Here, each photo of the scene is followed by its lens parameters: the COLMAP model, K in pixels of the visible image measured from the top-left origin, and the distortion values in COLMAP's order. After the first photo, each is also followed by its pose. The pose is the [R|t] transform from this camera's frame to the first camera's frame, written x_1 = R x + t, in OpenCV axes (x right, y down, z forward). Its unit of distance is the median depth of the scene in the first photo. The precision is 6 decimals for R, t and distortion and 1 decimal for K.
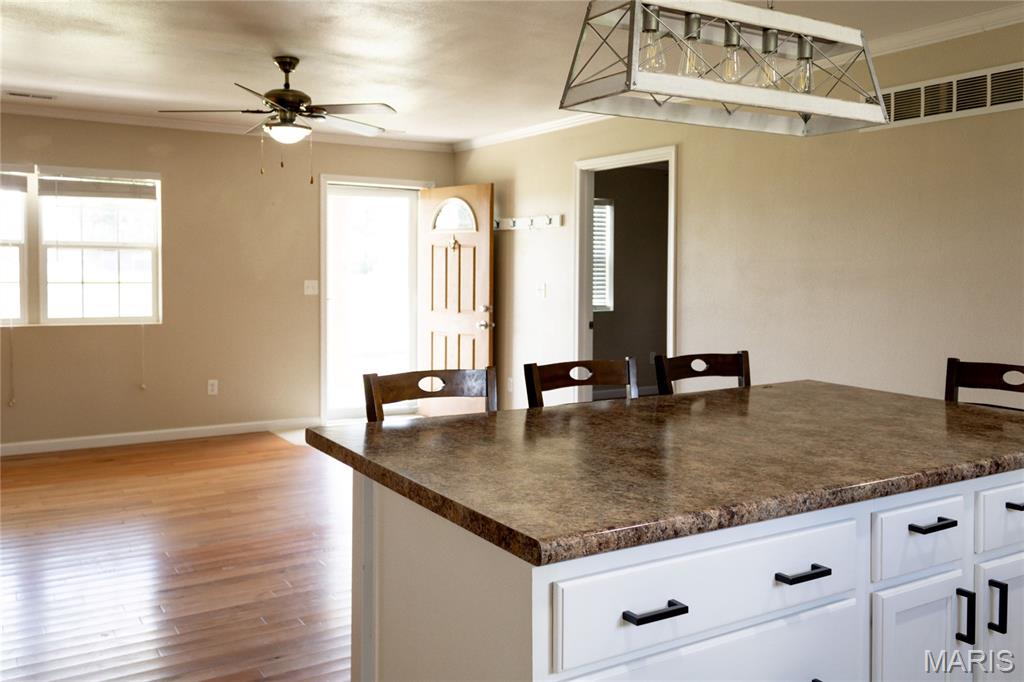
lens RADIAL K [[844.2, 0, 514.8], [0, 844.2, 327.0], [0, 0, 1]] dist [0.012721, 0.004045]
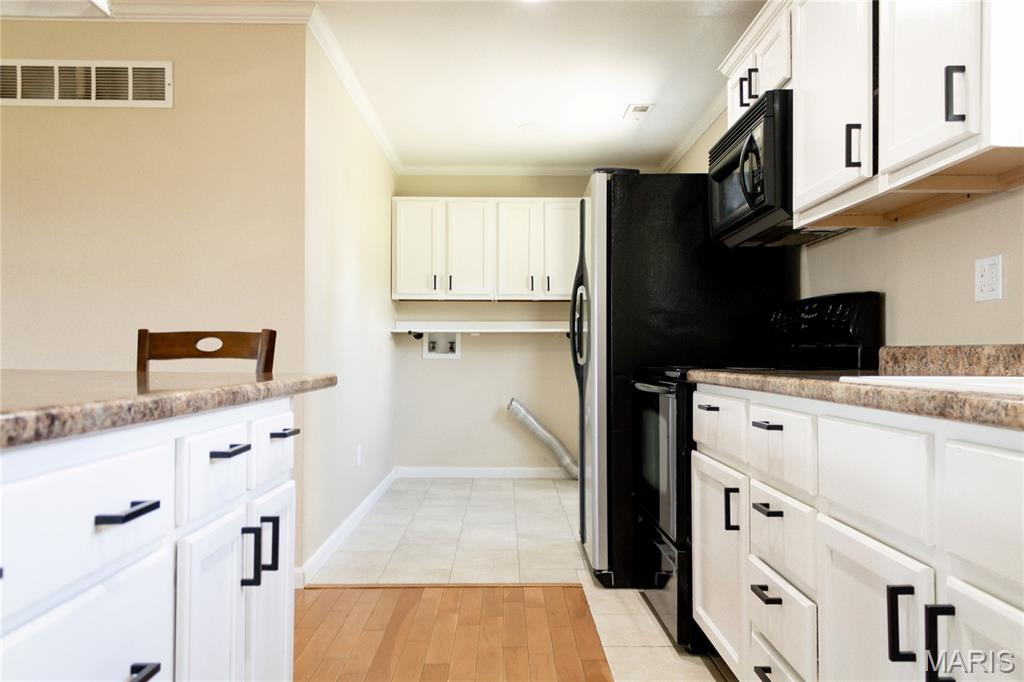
lens RADIAL K [[844.2, 0, 514.8], [0, 844.2, 327.0], [0, 0, 1]] dist [0.012721, 0.004045]
pose [[0.518409, 0.026343, 0.854727, -0.087924], [0.041086, 0.997604, -0.055667, 0.161855], [-0.854145, 0.063976, 0.516085, 0.294111]]
